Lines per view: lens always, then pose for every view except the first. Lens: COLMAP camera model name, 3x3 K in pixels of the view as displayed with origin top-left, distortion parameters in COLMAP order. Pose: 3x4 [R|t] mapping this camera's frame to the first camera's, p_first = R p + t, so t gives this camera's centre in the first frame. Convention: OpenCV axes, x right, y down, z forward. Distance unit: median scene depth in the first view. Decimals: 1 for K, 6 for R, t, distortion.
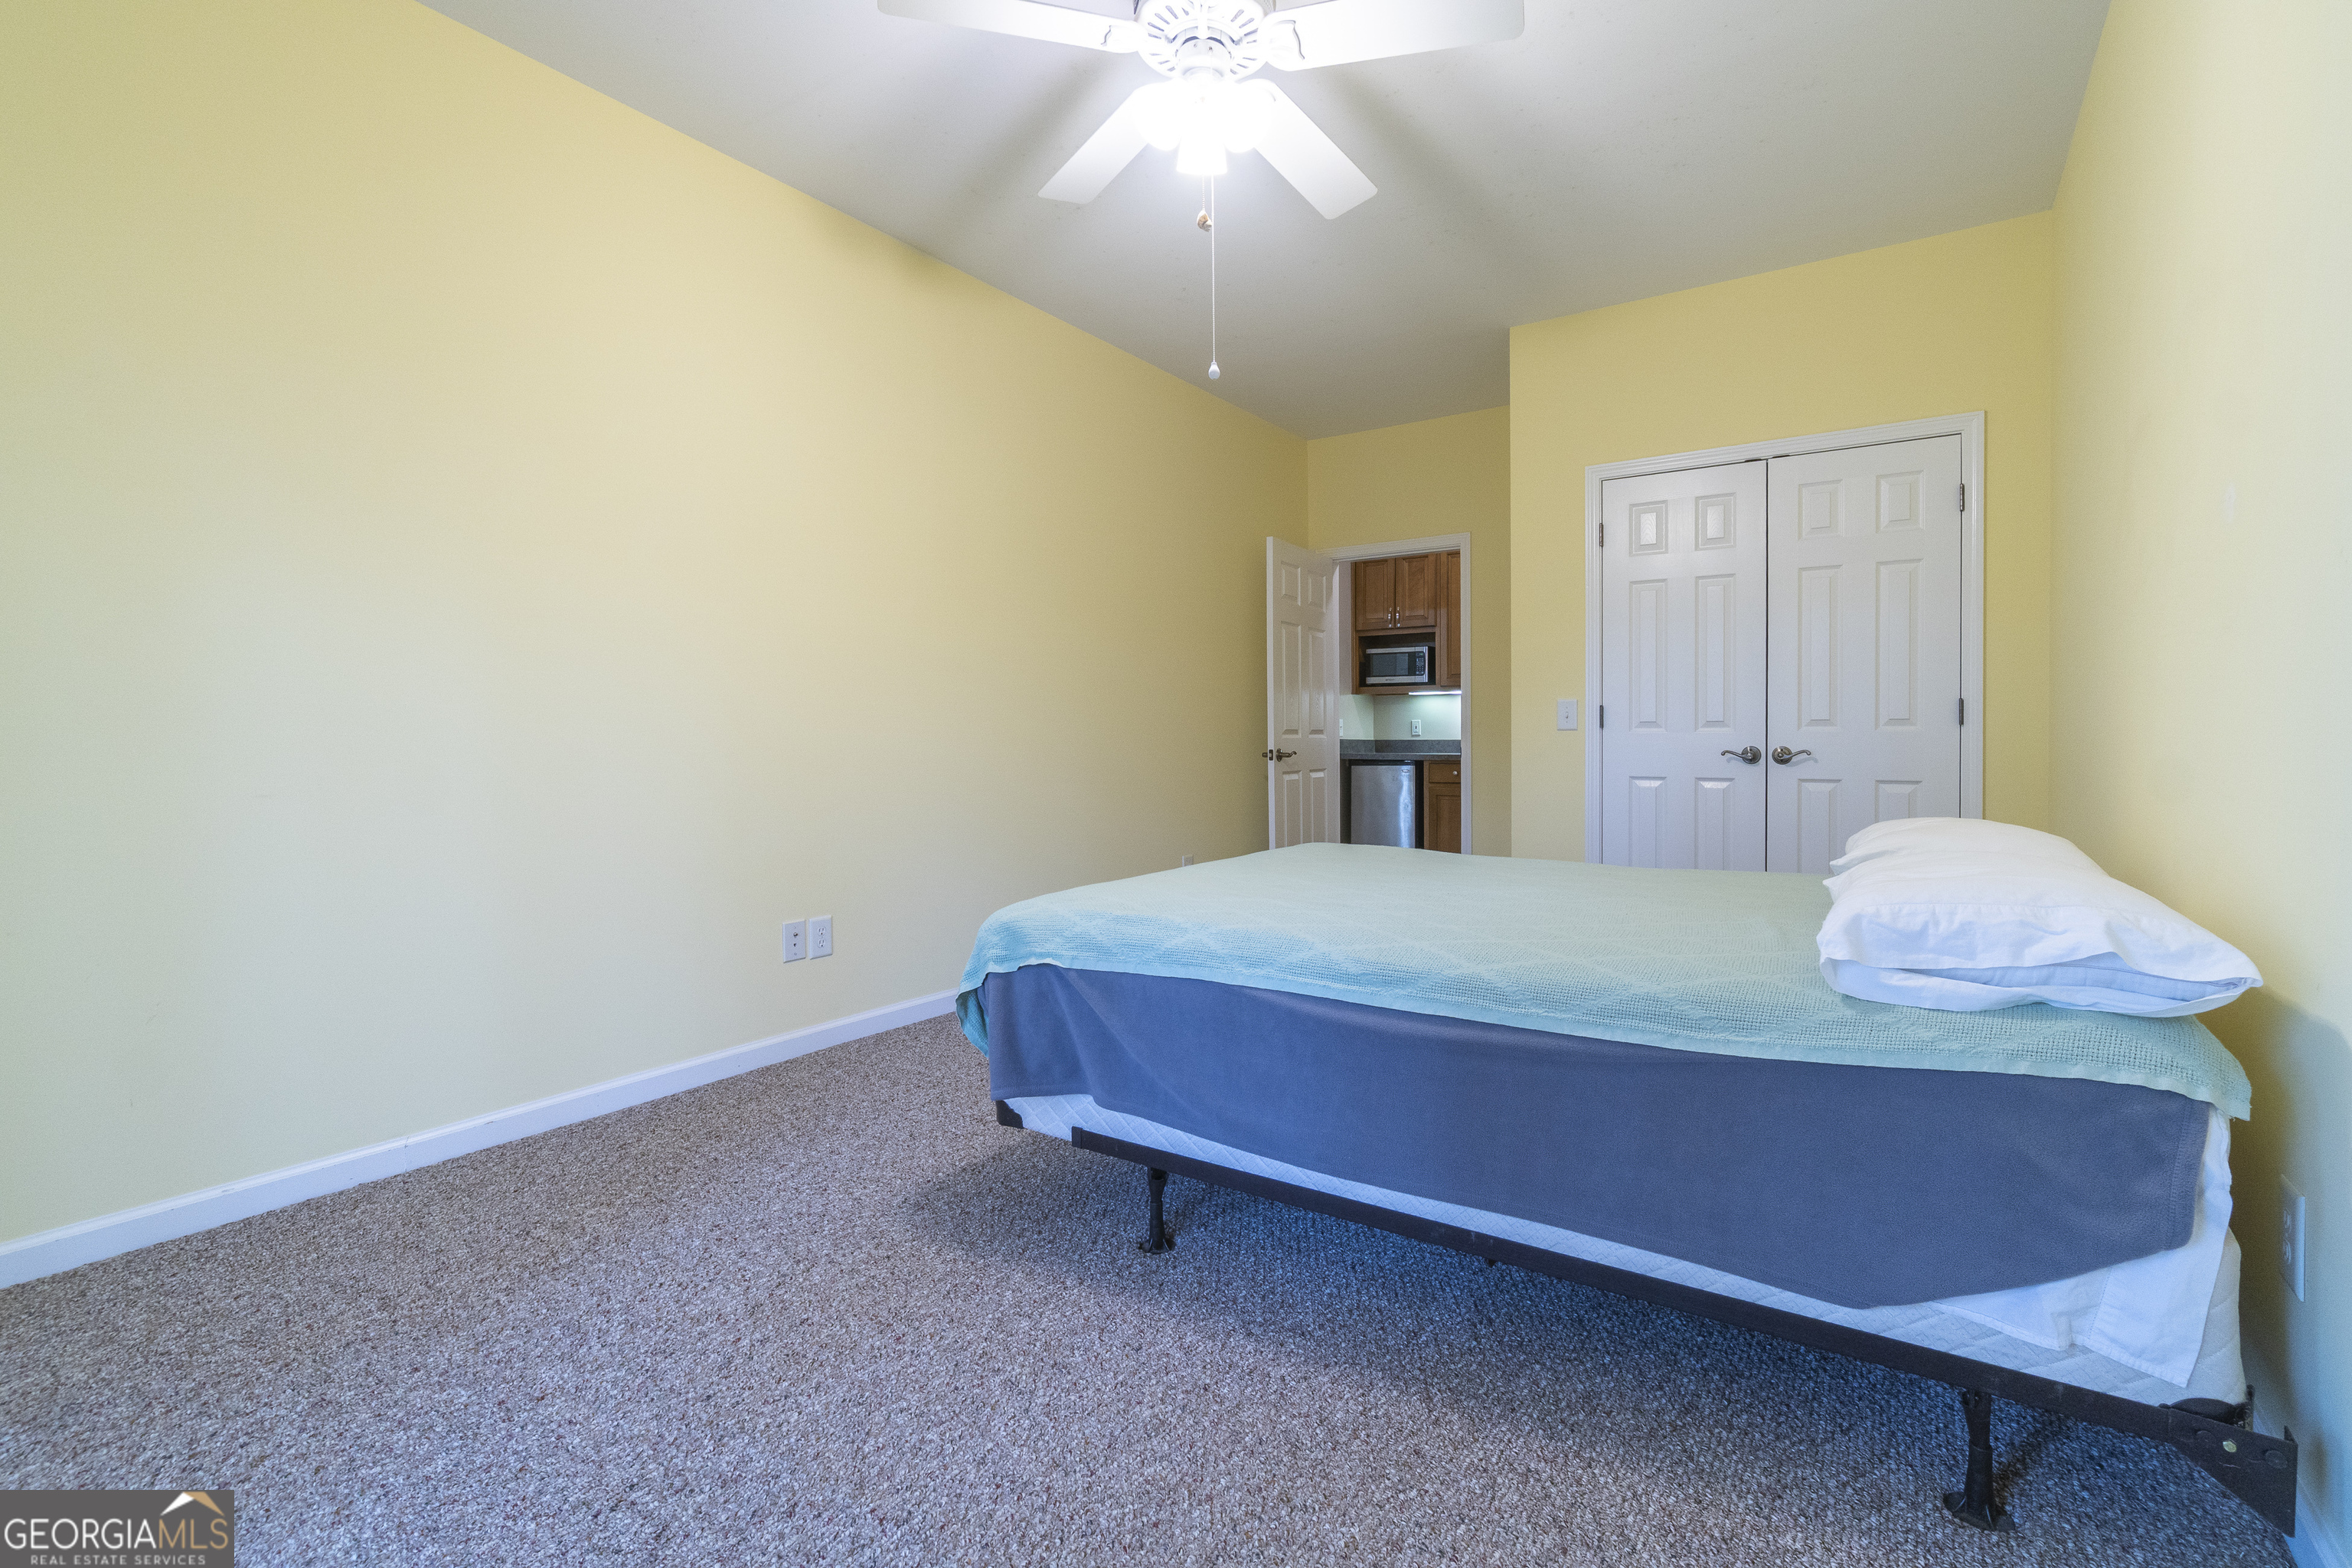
lens RADIAL K [[1057.0, 0, 1178.4], [0, 1057.0, 753.9], [0, 0, 1]] dist [-0.001207, -0.000191]
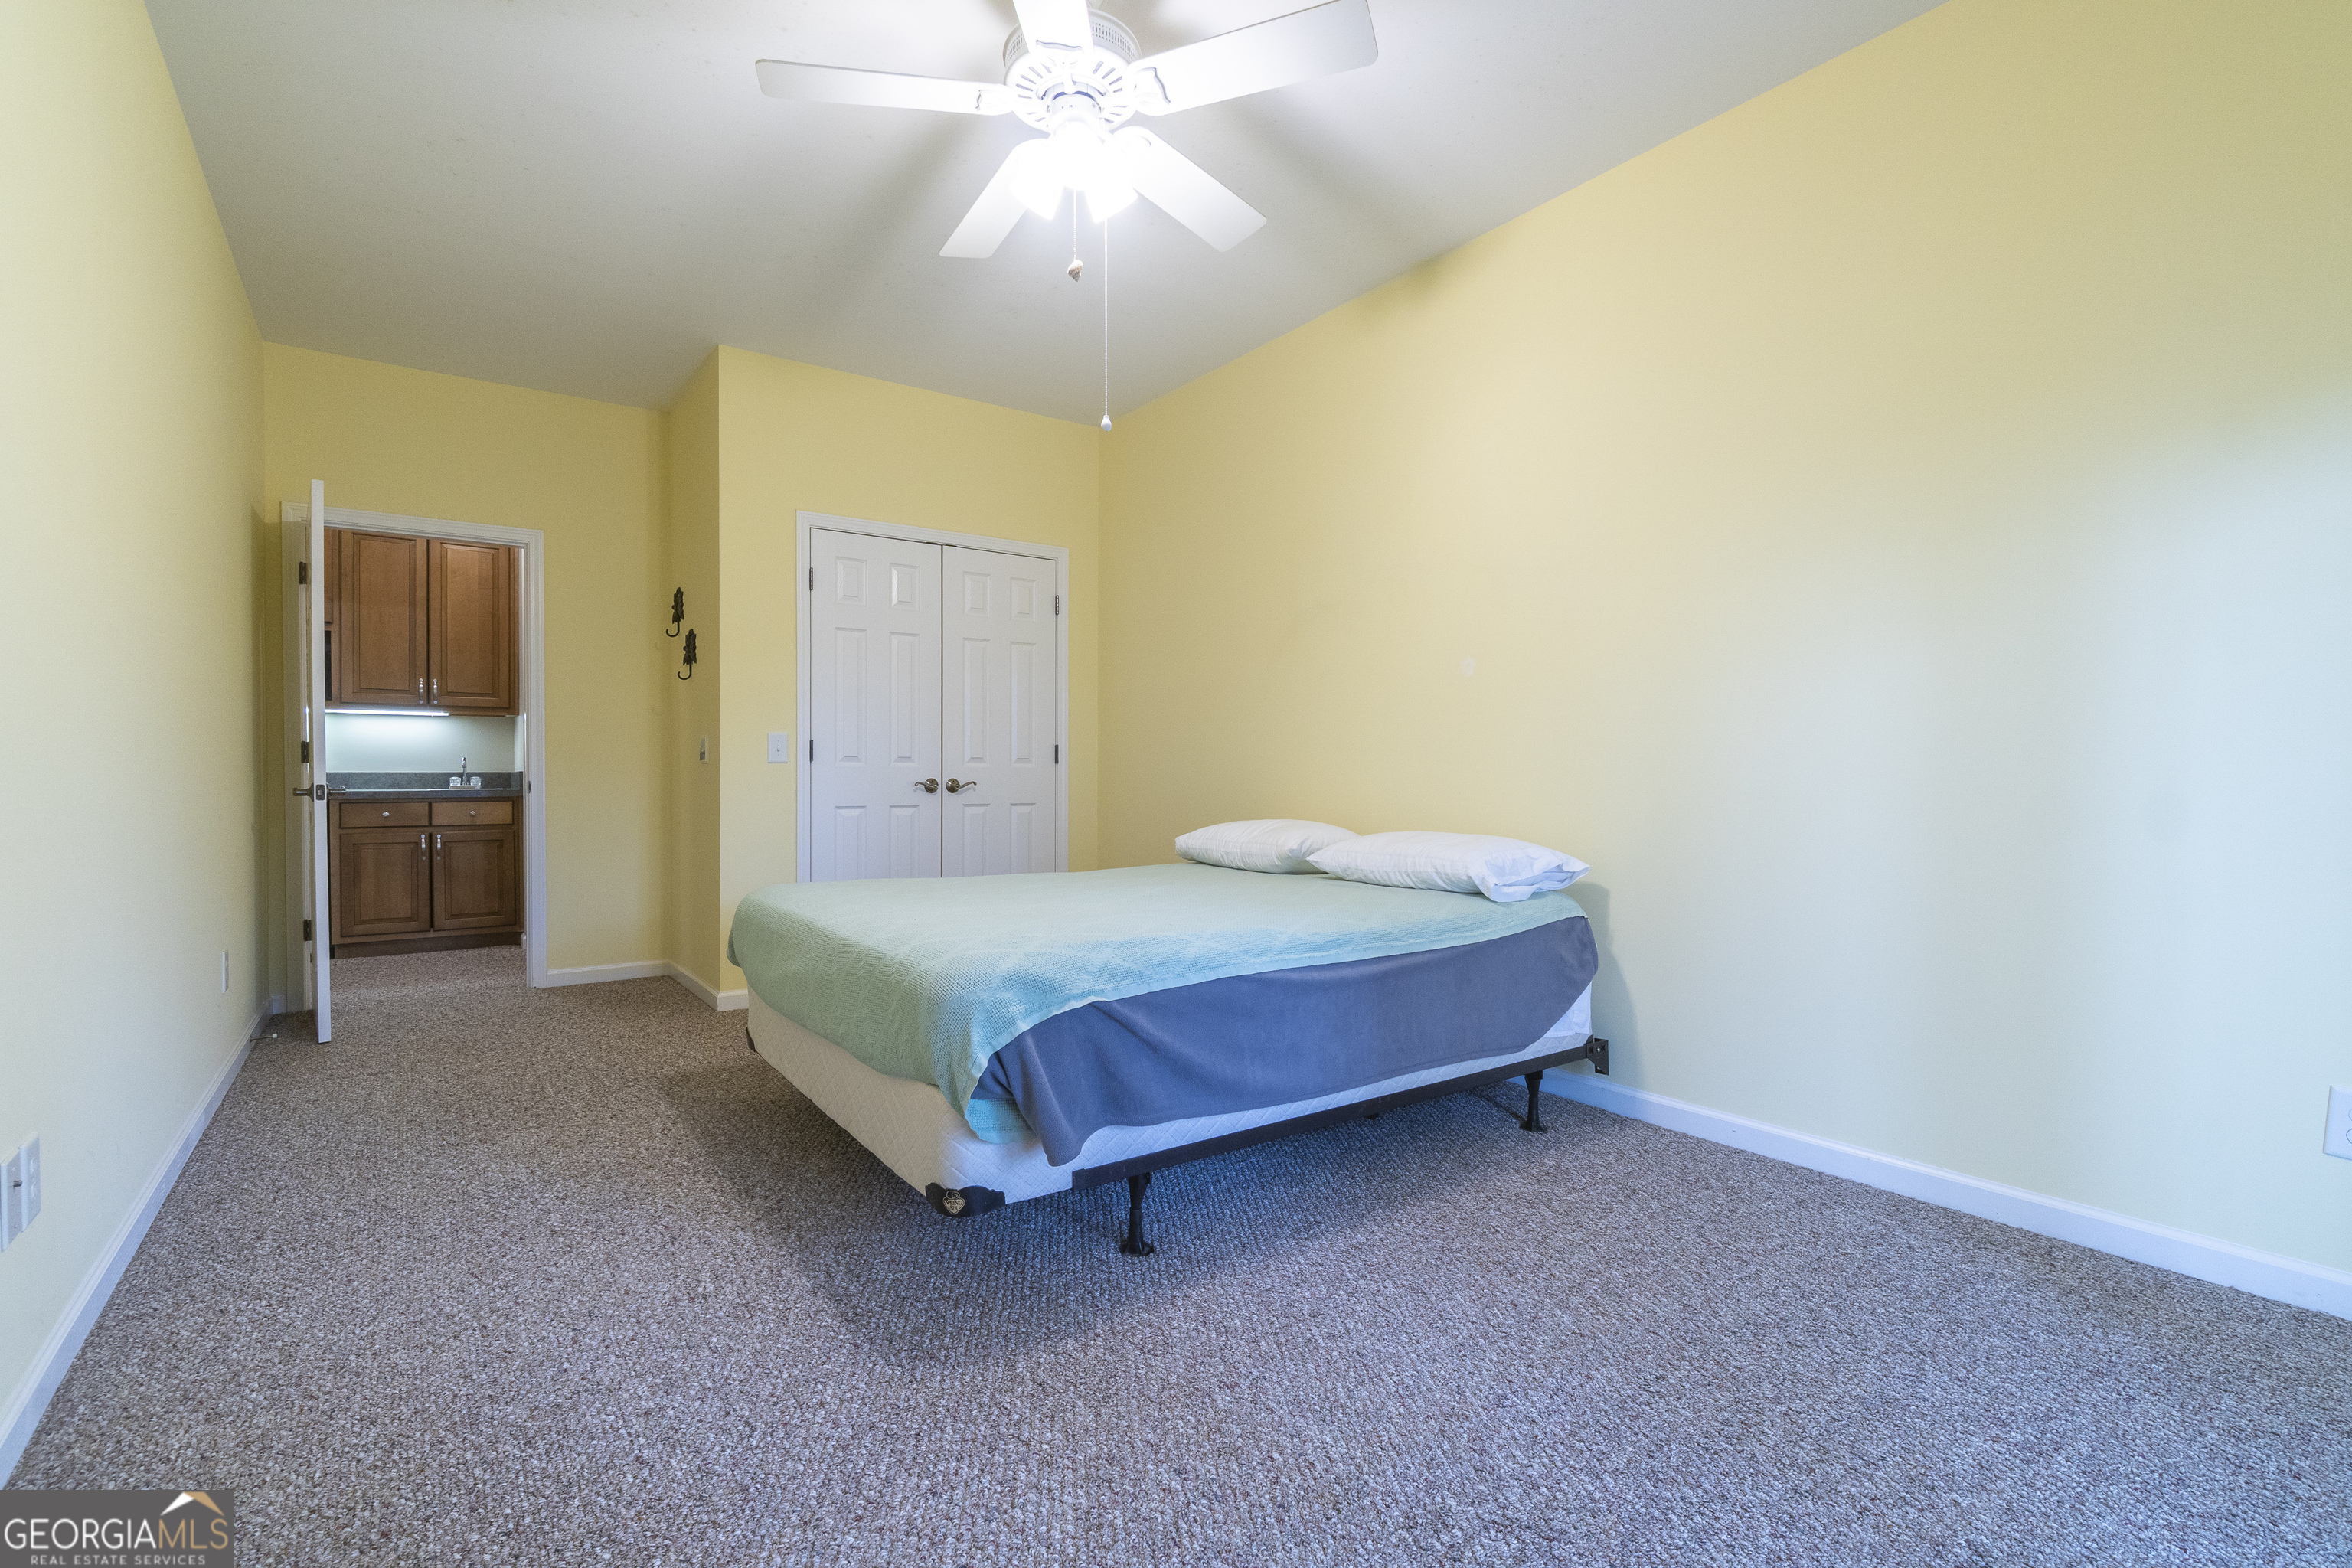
lens RADIAL K [[1081.5, 0, 1176.0], [0, 1081.5, 784.0], [0, 0, 1]] dist [-0.001964, -0.000278]
pose [[0.354046, -0.005409, 0.935213, -0.967405], [0.009845, 0.999949, 0.002056, -0.001058], [-0.935176, 0.008479, 0.354081, 0.551560]]
